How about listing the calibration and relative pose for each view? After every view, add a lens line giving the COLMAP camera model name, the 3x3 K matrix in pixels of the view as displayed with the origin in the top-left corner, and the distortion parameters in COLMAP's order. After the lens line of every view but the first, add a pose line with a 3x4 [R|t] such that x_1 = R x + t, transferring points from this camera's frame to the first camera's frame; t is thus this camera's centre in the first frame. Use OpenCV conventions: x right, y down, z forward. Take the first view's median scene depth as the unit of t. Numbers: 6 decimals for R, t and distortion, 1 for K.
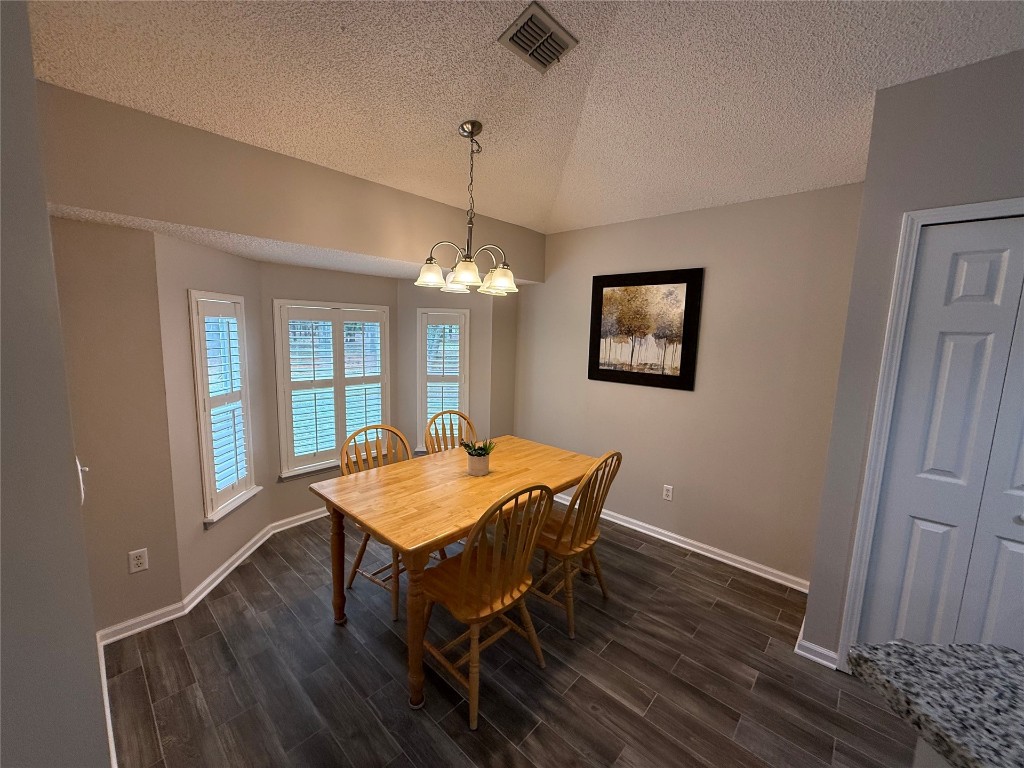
lens RADIAL K [[407.4, 0, 510.5], [0, 407.4, 383.8], [0, 0, 1]] dist [-0.000196, 0.000274]
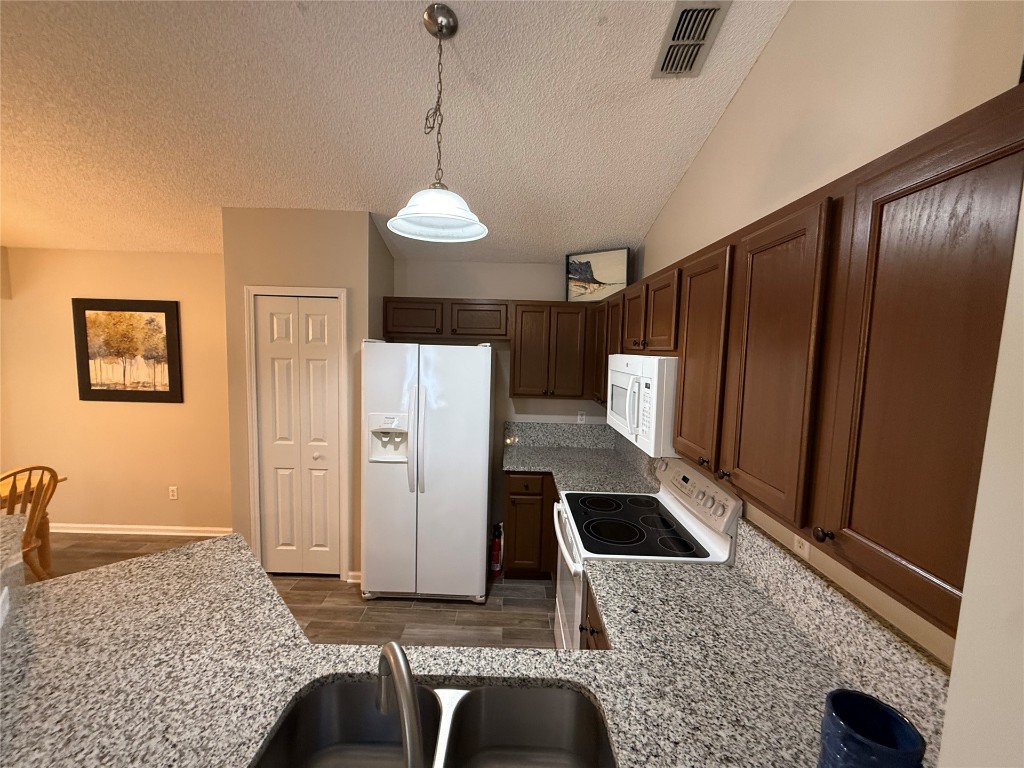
lens RADIAL K [[407.4, 0, 510.5], [0, 407.4, 383.8], [0, 0, 1]] dist [-0.000196, 0.000274]
pose [[0.739081, -0.069580, 0.670014, 0.344813], [0.080328, 0.996657, 0.014894, 0.020107], [-0.668811, 0.042812, 0.742199, -0.506141]]
